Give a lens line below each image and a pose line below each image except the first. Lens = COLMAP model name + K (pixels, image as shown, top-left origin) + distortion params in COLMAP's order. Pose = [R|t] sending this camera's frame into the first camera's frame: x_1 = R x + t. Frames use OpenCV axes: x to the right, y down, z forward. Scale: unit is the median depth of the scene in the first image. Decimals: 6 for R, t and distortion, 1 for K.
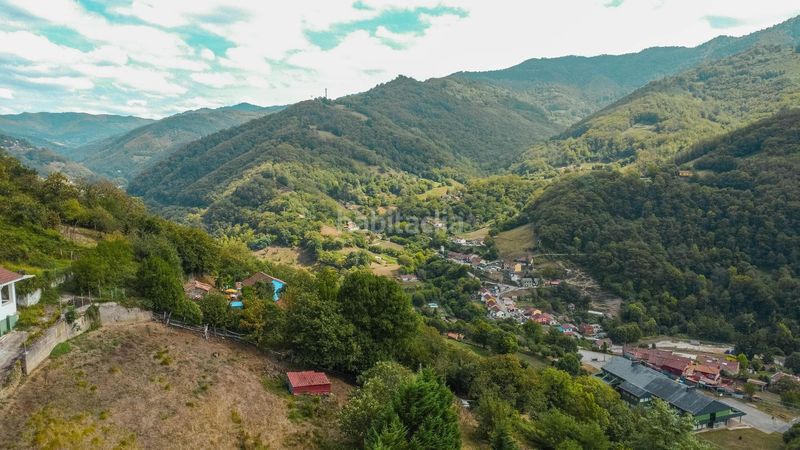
lens RADIAL K [[579.5, 0, 399.3], [0, 579.5, 229.6], [0, 0, 1]] dist [-0.023968, -0.011018]
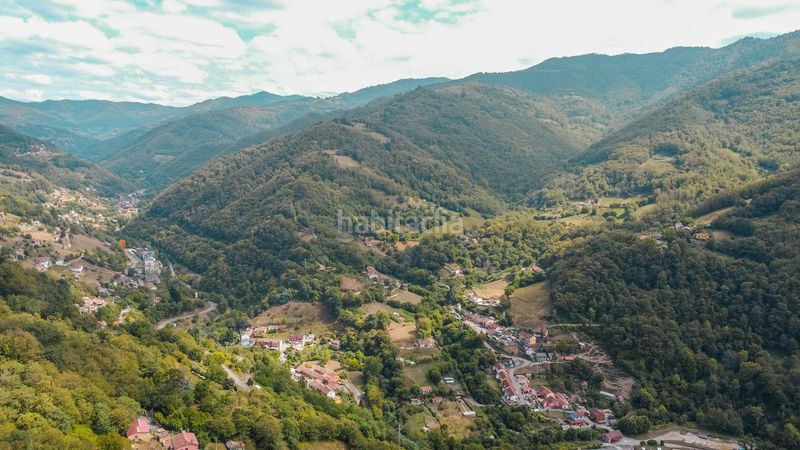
lens RADIAL K [[579.5, 0, 399.3], [0, 579.5, 229.6], [0, 0, 1]] dist [-0.023968, -0.011018]
pose [[0.999509, 0.012293, -0.028808, -0.003671], [-0.011336, 0.999386, 0.033142, -0.134569], [0.029198, -0.032799, 0.999035, -0.020885]]
